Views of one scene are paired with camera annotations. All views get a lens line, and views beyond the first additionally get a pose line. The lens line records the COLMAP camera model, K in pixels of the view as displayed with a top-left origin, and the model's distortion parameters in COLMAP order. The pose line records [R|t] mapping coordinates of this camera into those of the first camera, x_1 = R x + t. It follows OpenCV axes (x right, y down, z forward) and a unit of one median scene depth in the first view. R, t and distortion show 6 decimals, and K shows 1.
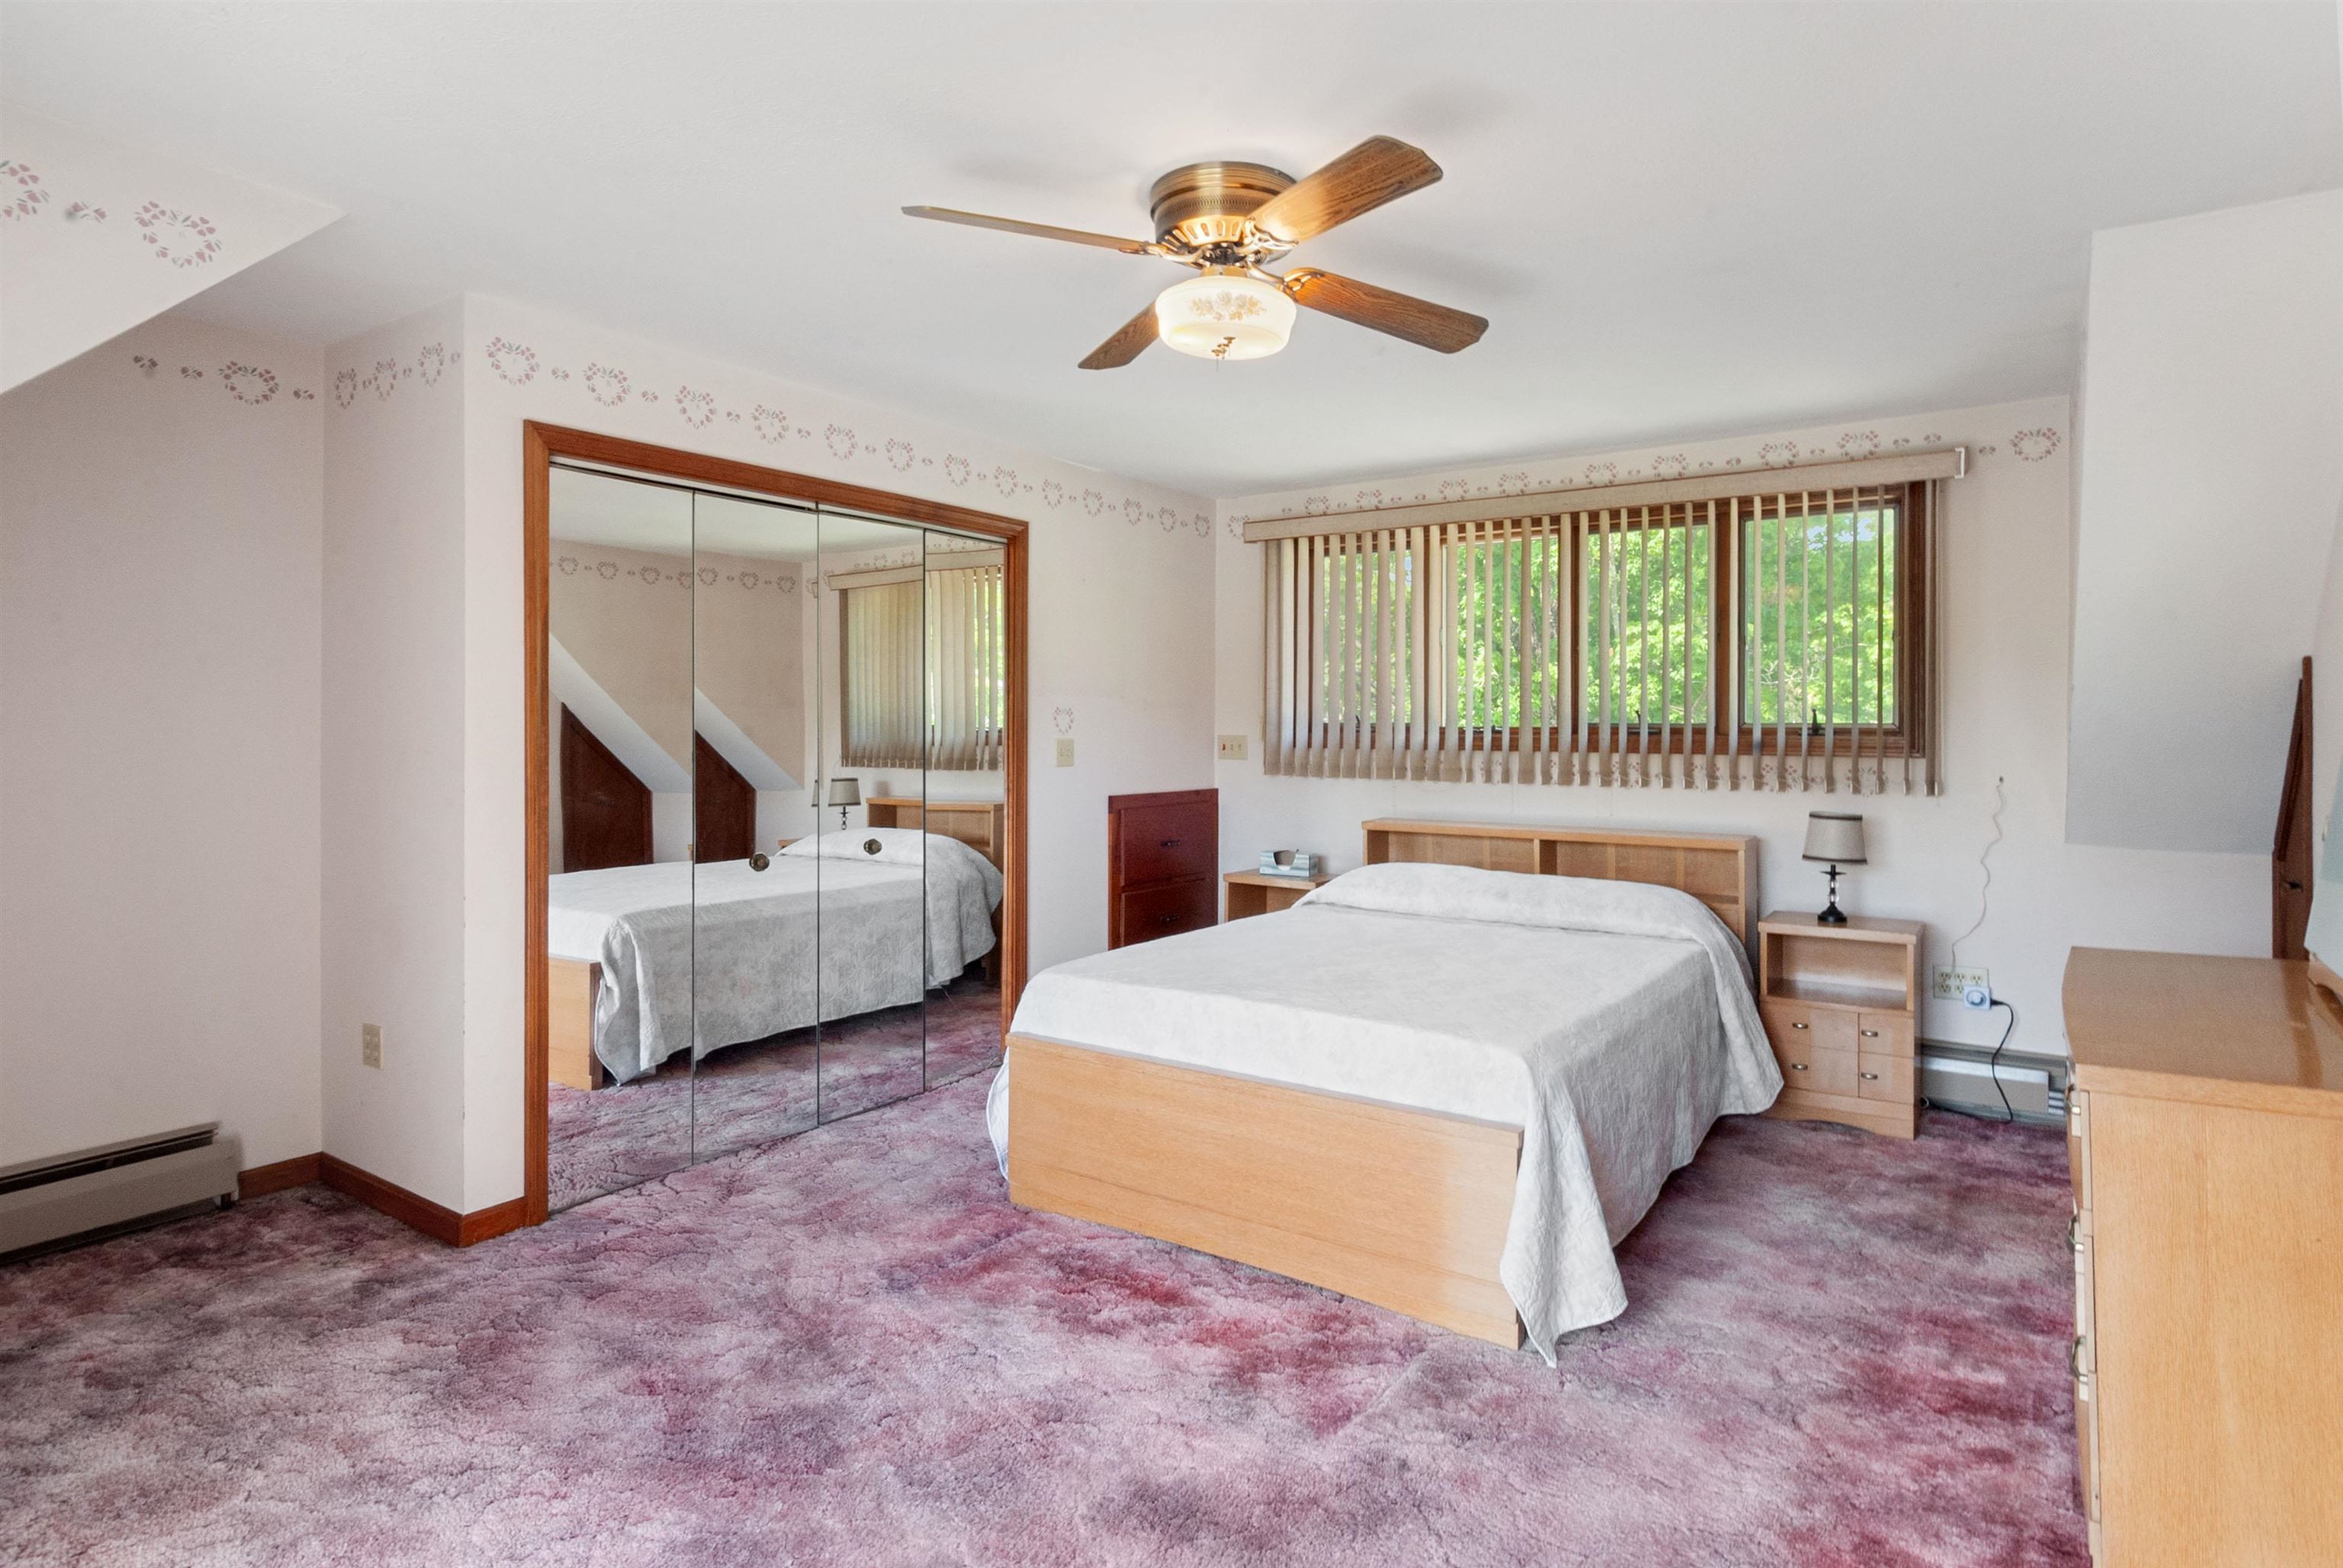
lens RADIAL K [[1267.1, 0, 1179.8], [0, 1267.1, 748.6], [0, 0, 1]] dist [0.001830, -0.000717]
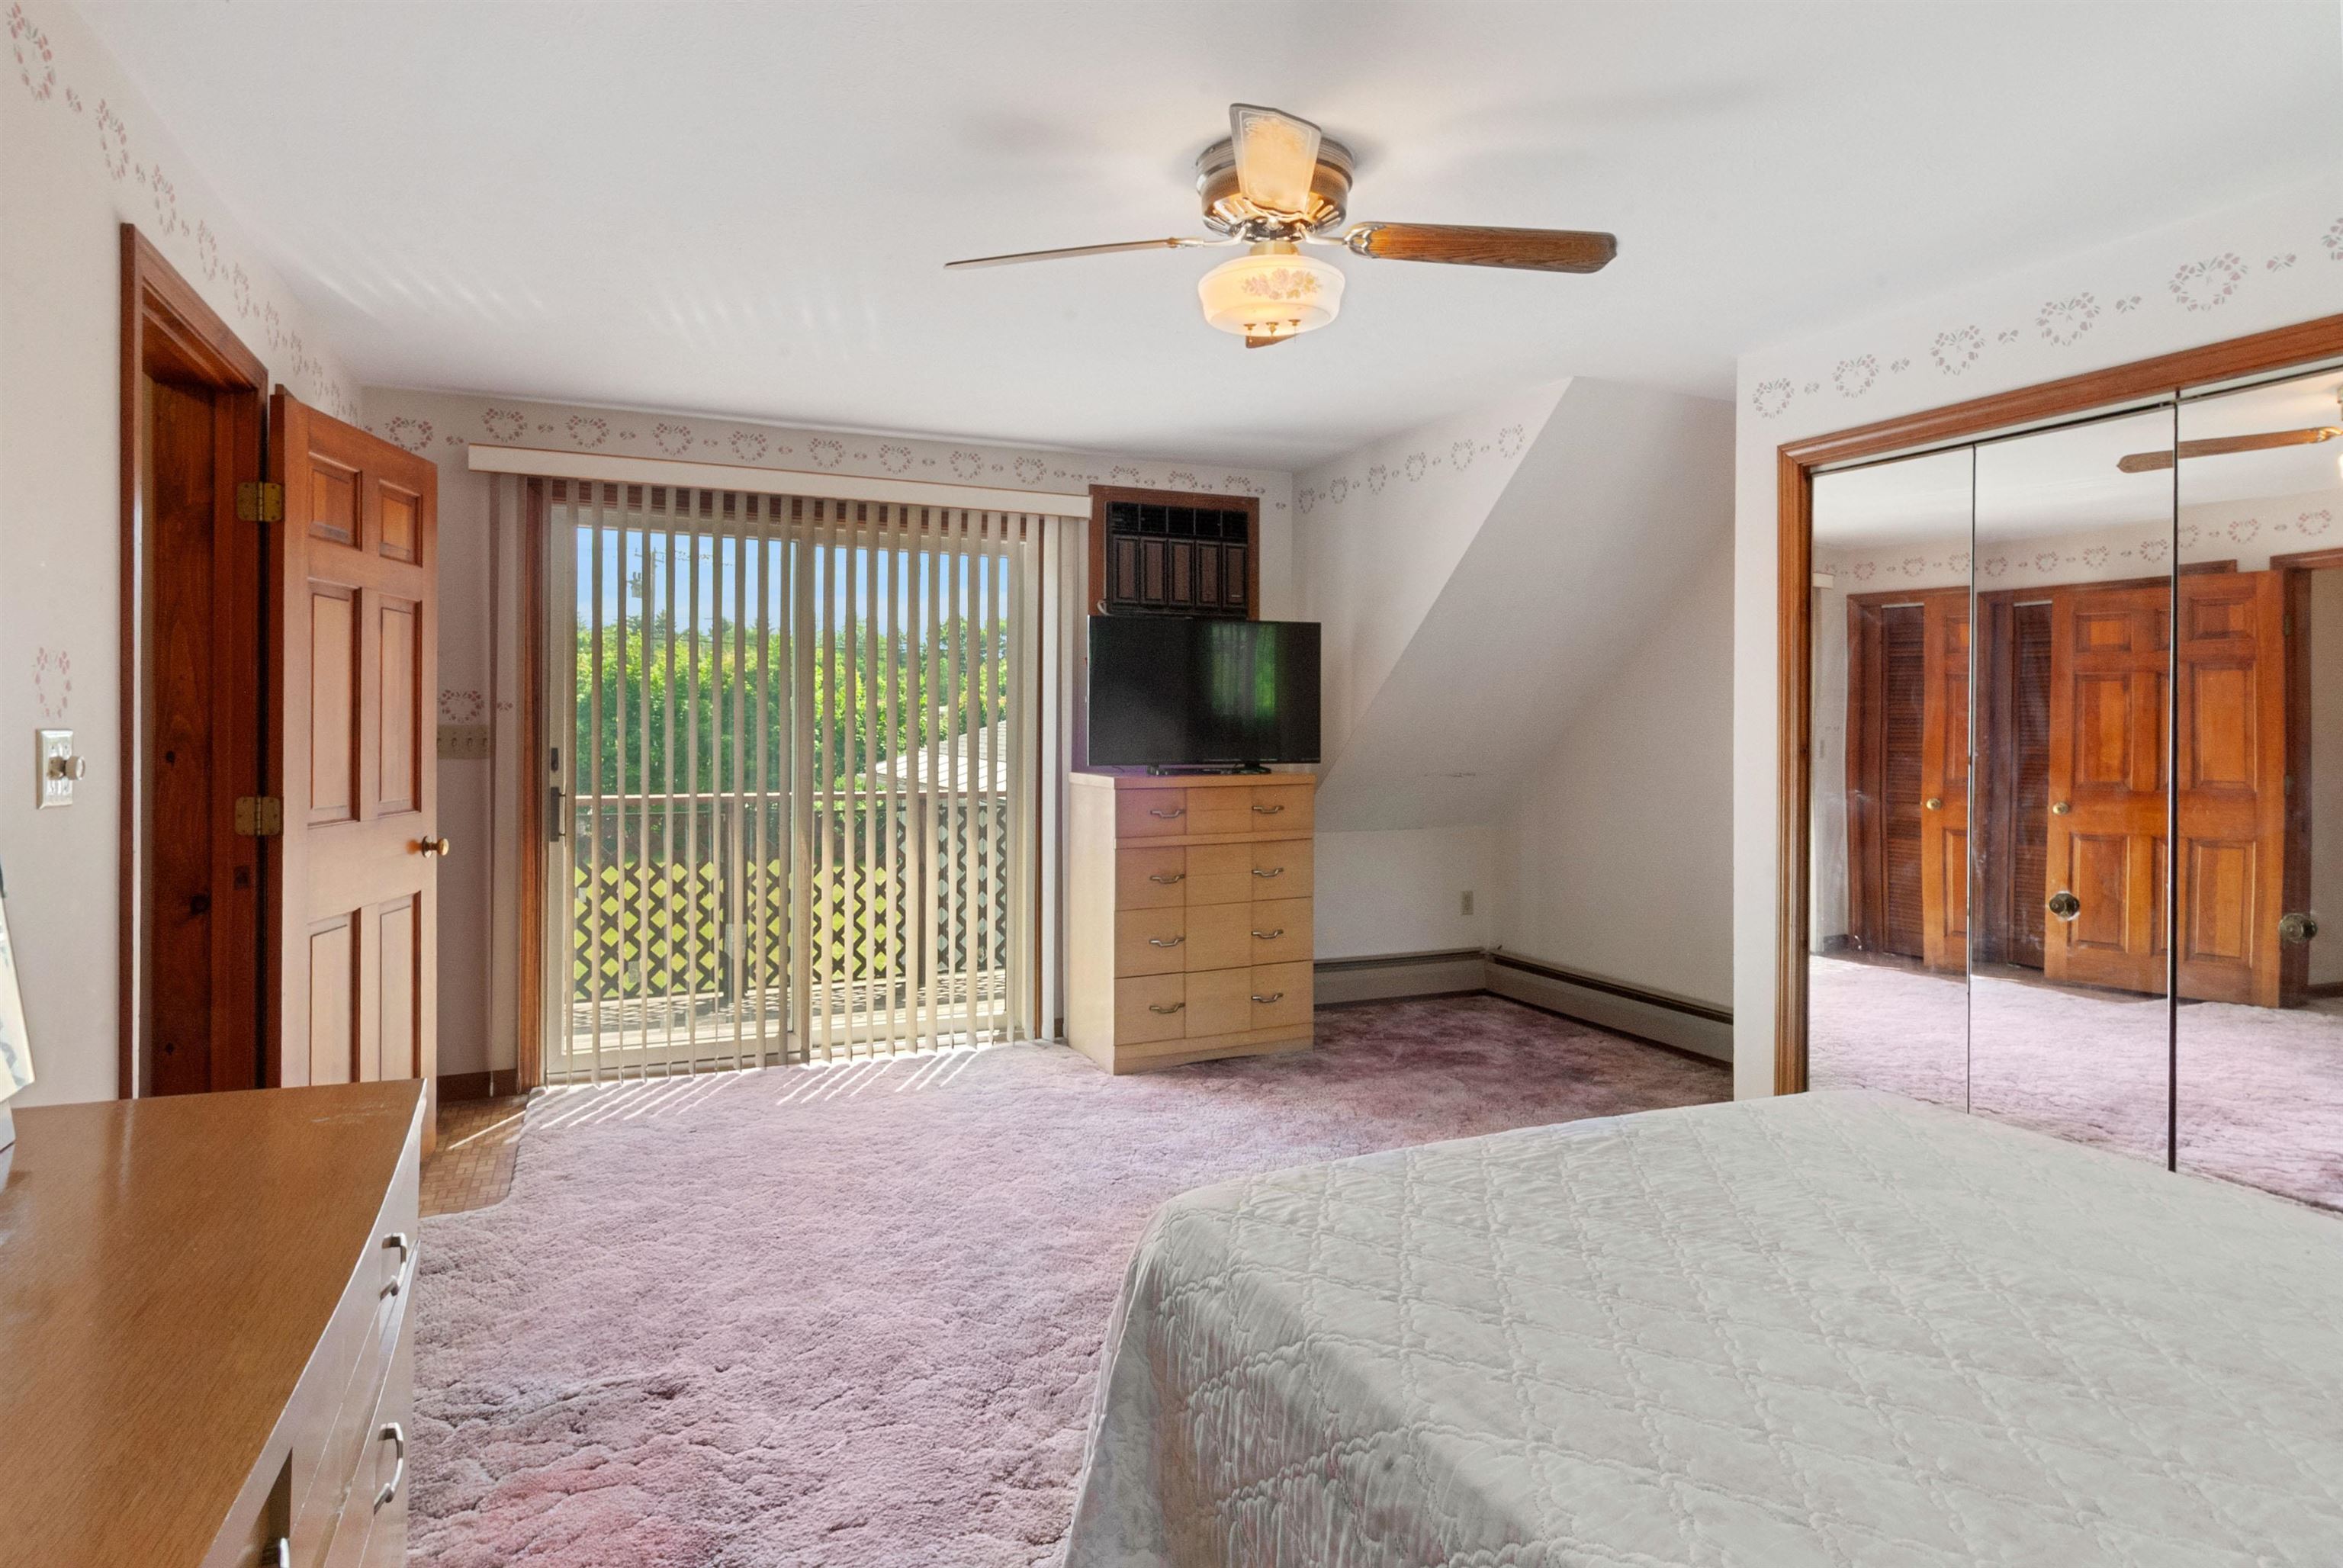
lens RADIAL K [[1267.1, 0, 1179.8], [0, 1267.1, 748.6], [0, 0, 1]] dist [0.001830, -0.000717]
pose [[-0.511116, 0.019180, -0.859298, 0.628369], [-0.015475, 0.999384, 0.031512, -0.018737], [0.859372, 0.029403, -0.510504, 0.994437]]
